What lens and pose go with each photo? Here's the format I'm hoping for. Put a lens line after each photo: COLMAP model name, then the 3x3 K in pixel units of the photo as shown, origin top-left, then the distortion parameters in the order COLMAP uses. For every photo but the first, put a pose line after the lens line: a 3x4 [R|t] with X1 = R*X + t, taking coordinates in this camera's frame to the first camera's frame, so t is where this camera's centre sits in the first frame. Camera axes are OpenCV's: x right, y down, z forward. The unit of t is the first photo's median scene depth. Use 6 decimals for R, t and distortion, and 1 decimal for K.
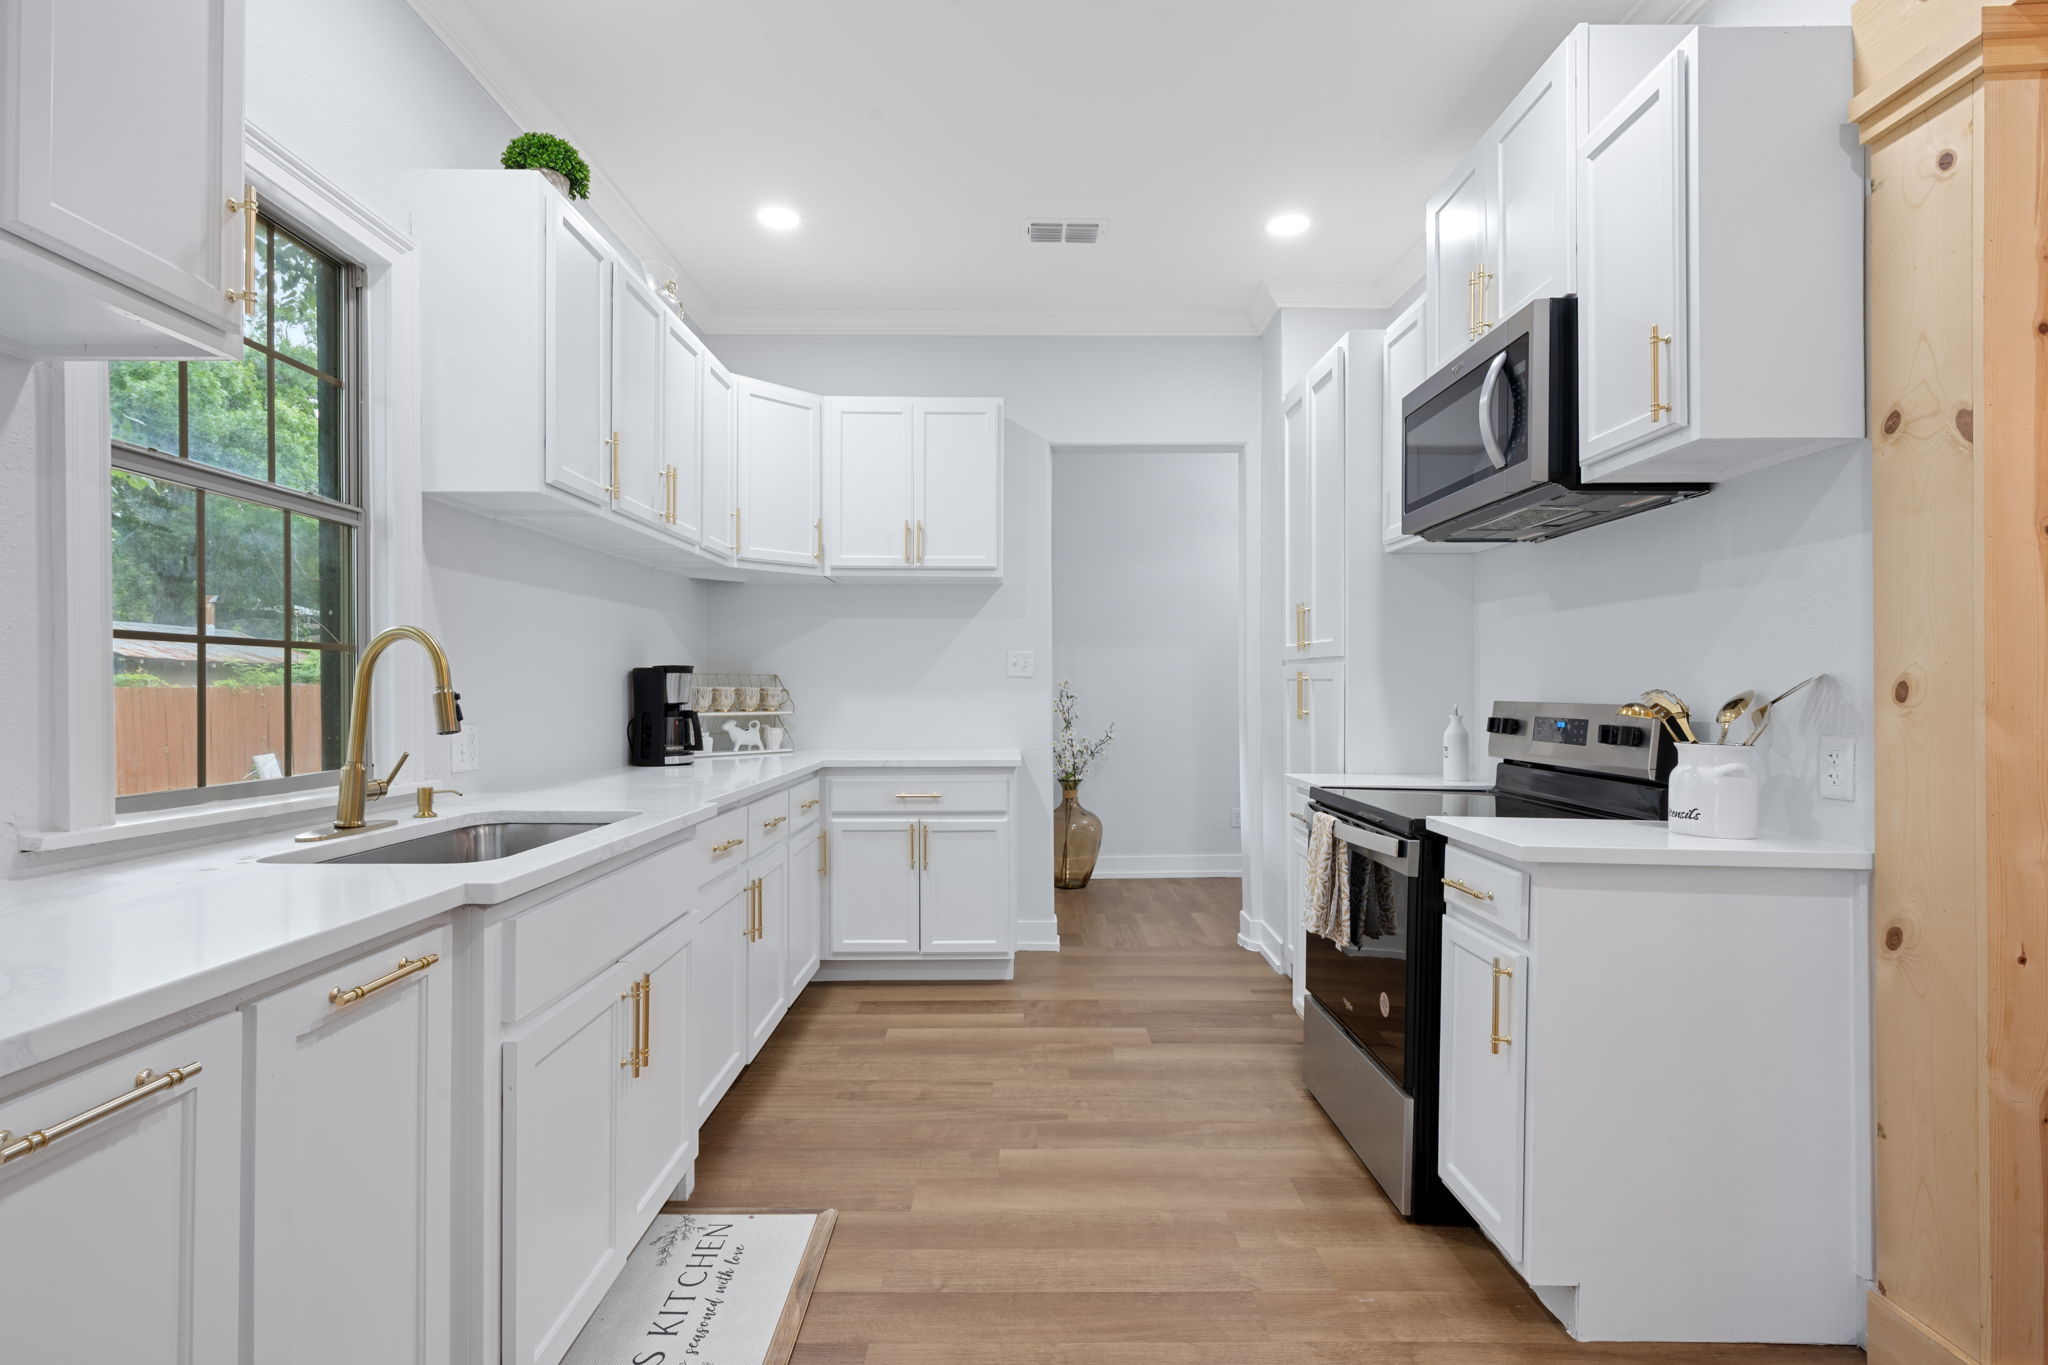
lens RADIAL K [[980.5, 0, 1028.0], [0, 980.5, 688.6], [0, 0, 1]] dist [0.001590, 0.000070]
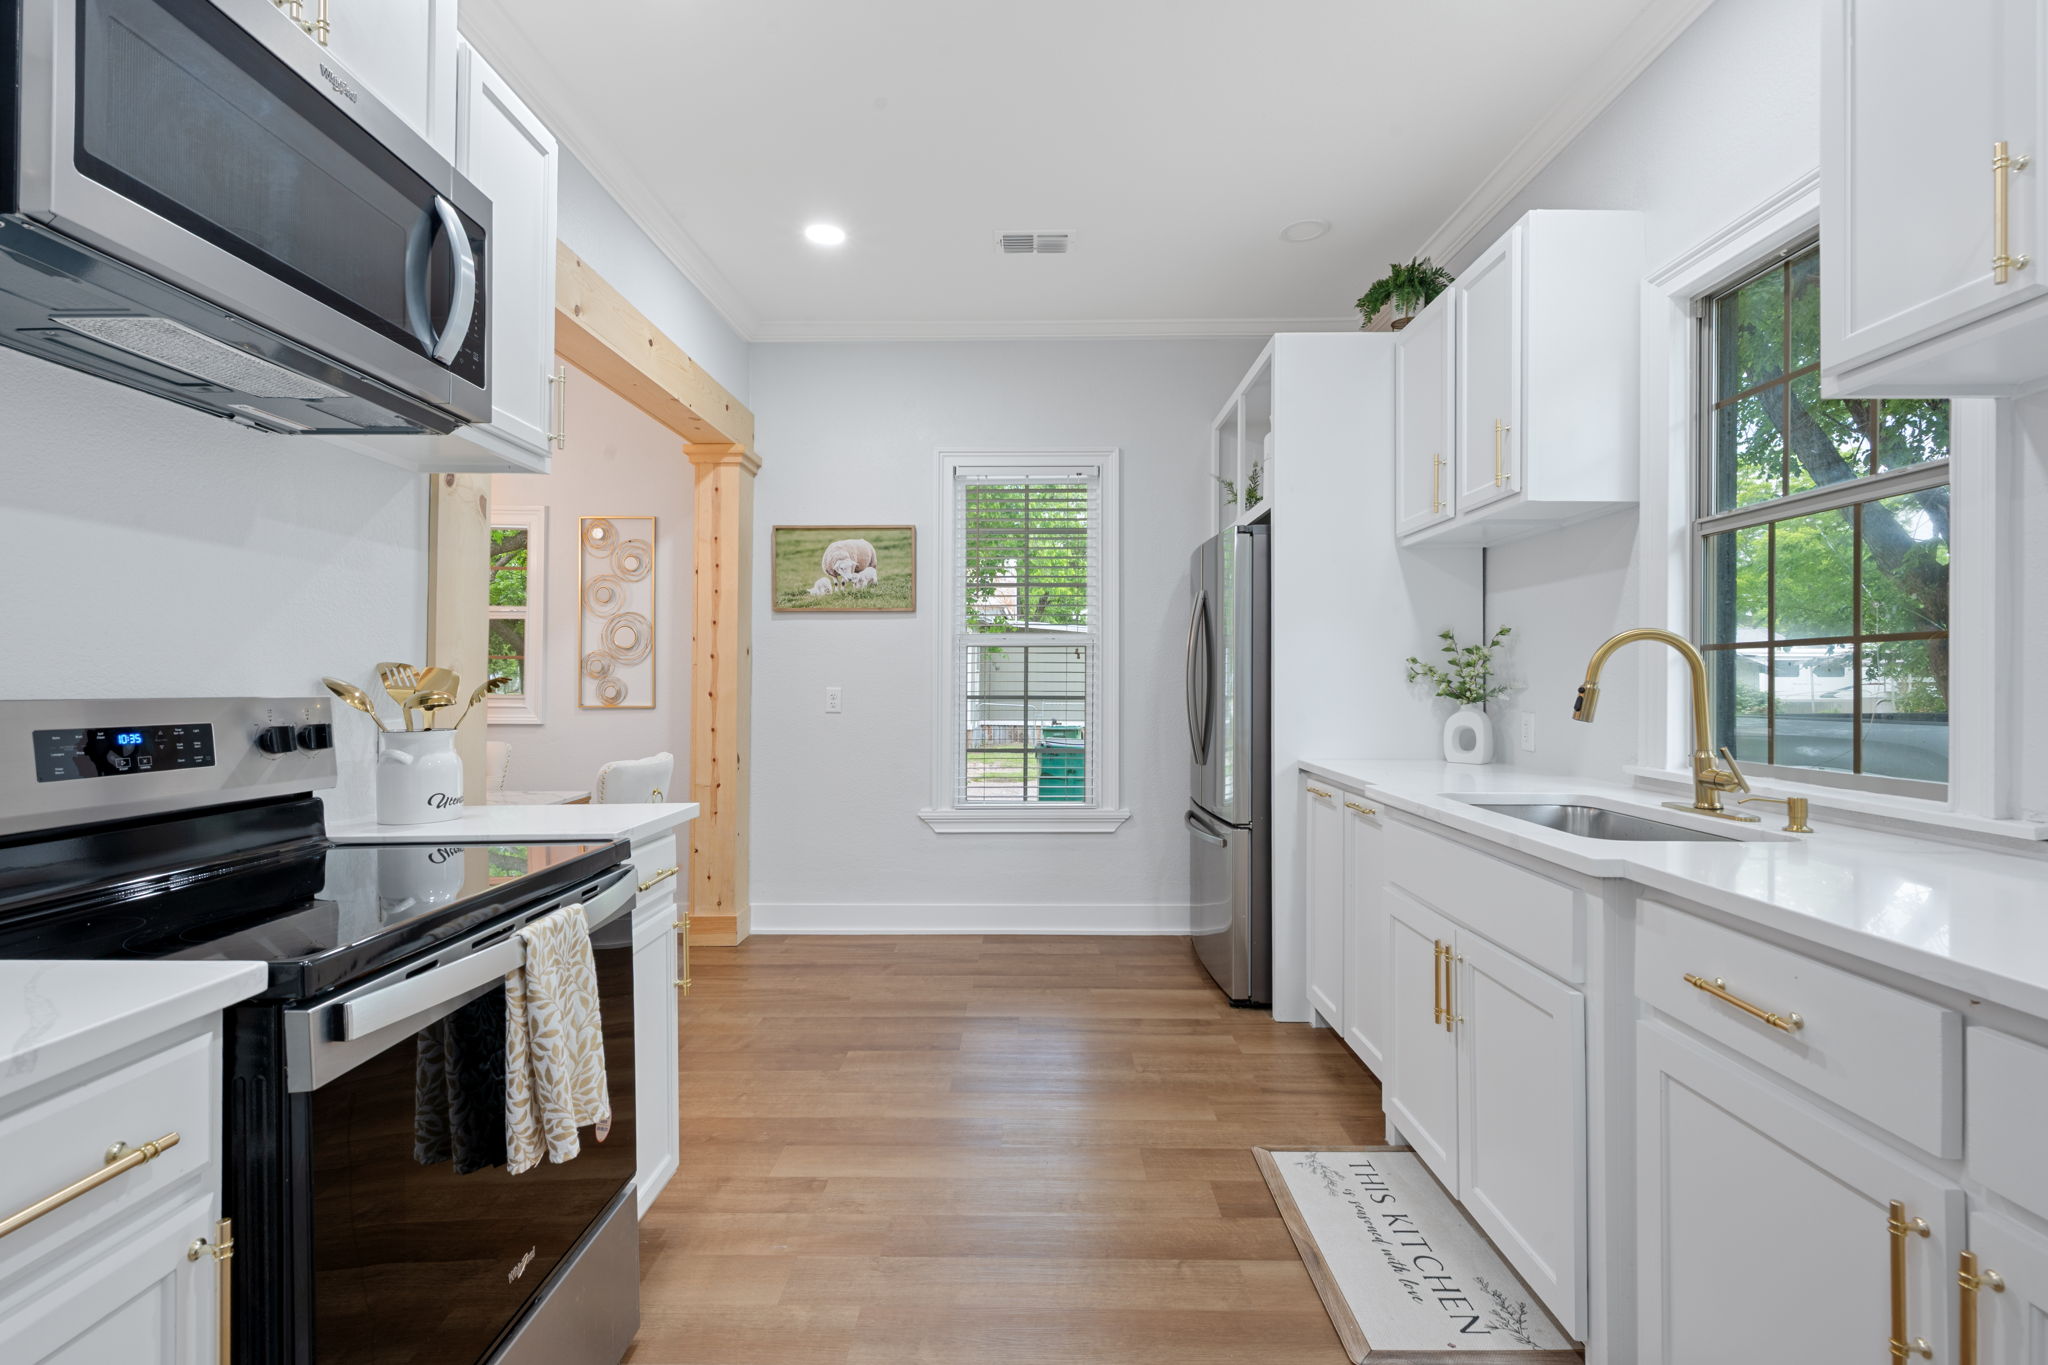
lens RADIAL K [[916.9, 0, 1022.2], [0, 916.9, 679.7], [0, 0, 1]] dist [0.001282, 0.000879]
pose [[-0.999688, -0.006028, 0.024233, 0.034343], [-0.006157, 0.999967, -0.005248, 0.003147], [-0.024201, -0.005395, -0.999693, 1.176516]]
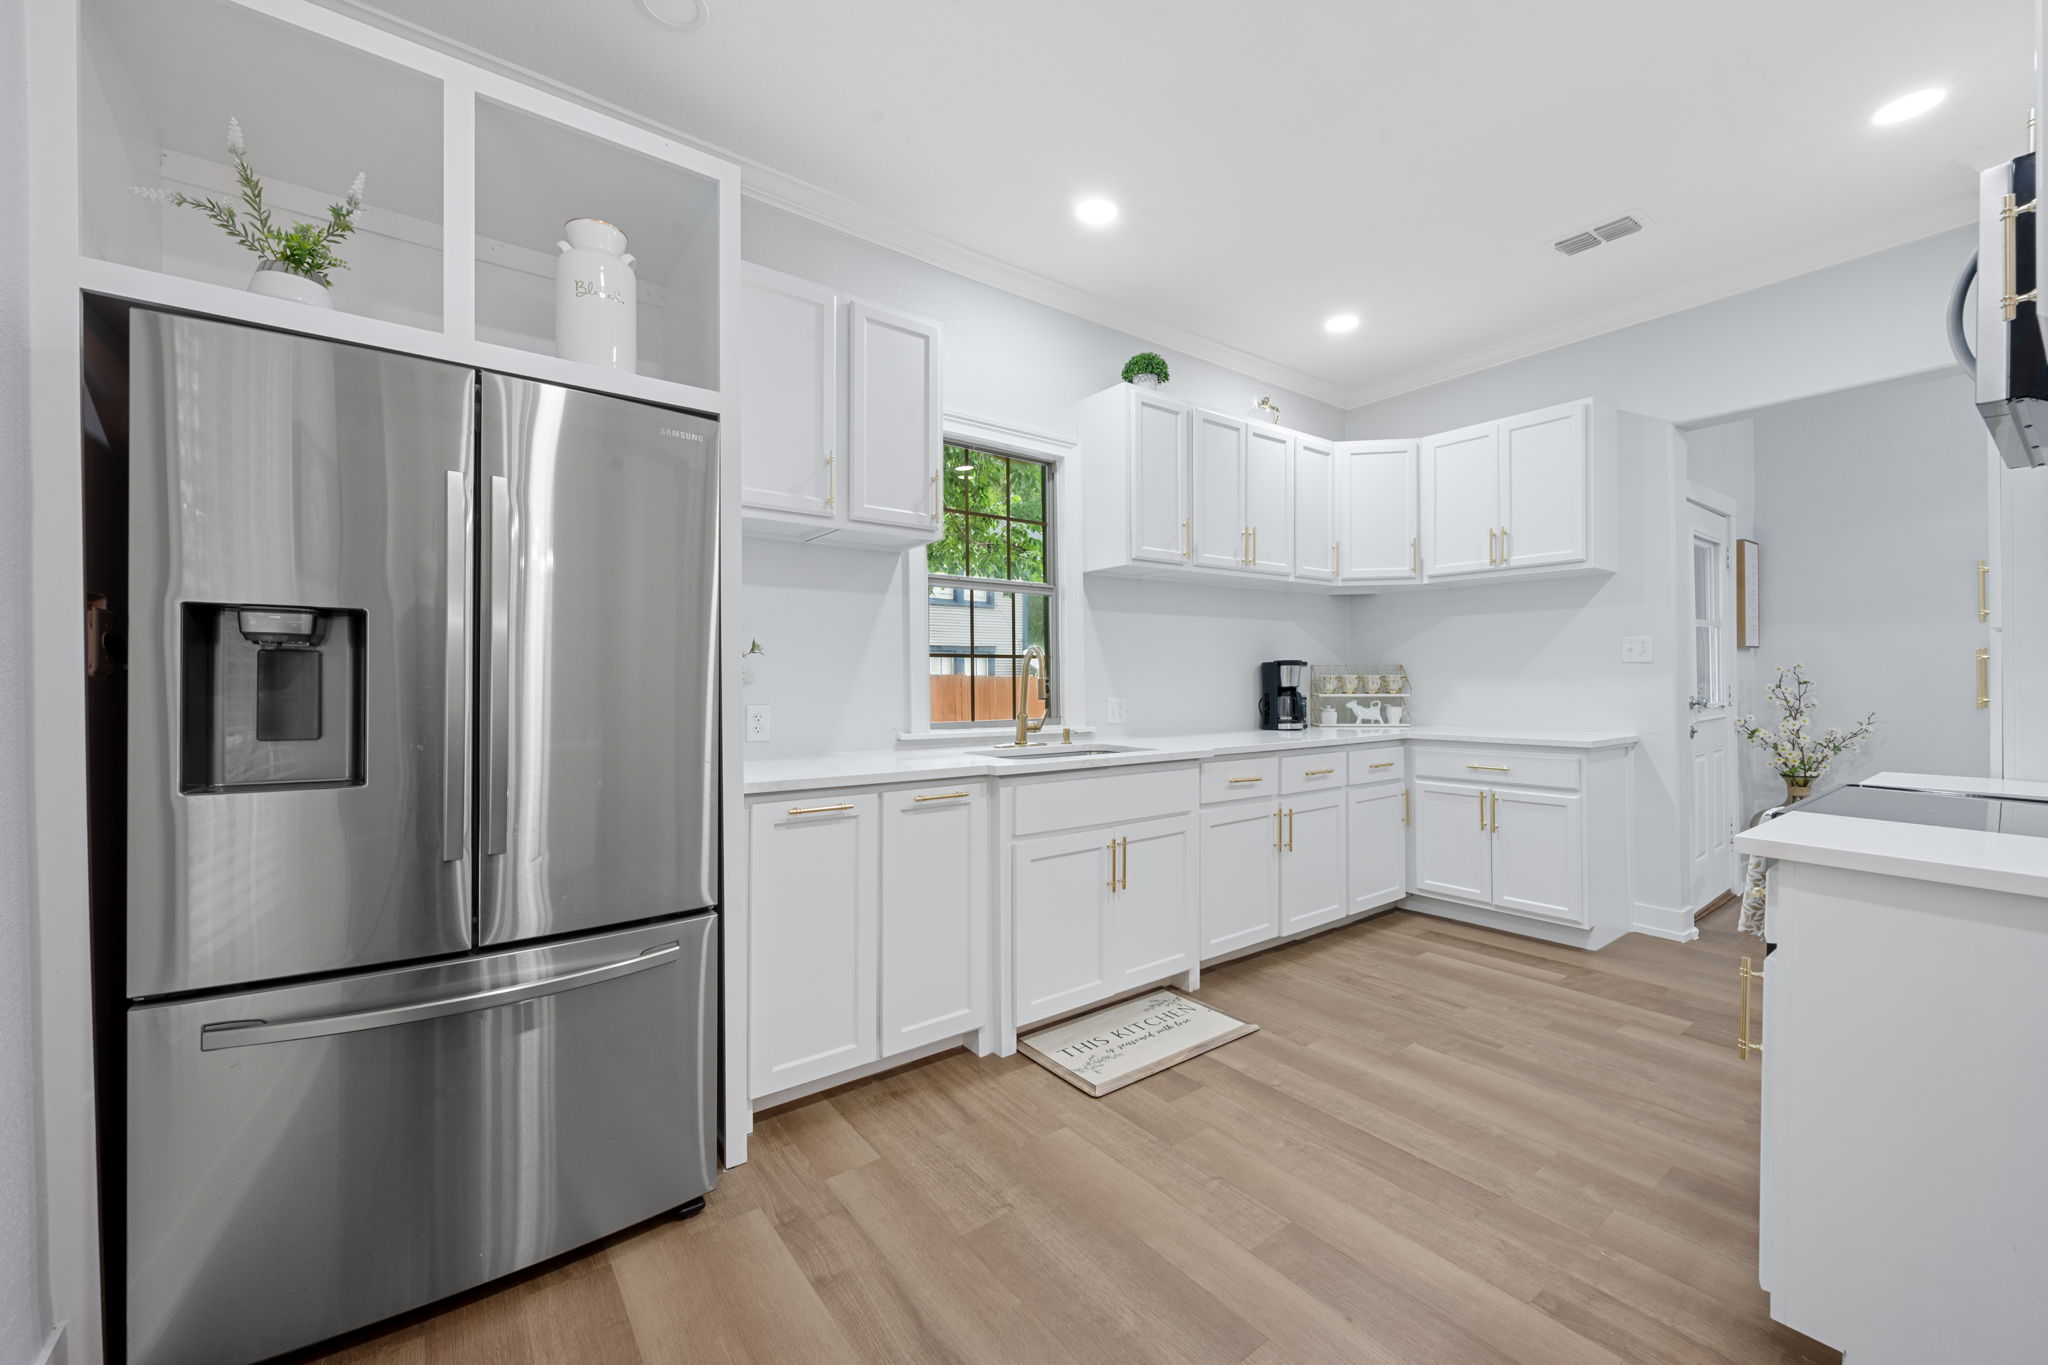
lens RADIAL K [[805.9, 0, 1024.0], [0, 805.9, 682.5], [0, 0, 1]] dist [0.000124, 0.000081]
pose [[0.592542, -0.002317, -0.805536, 0.392698], [0.006389, 0.999978, 0.001824, 0.004588], [0.805514, -0.006228, 0.592544, -0.002859]]
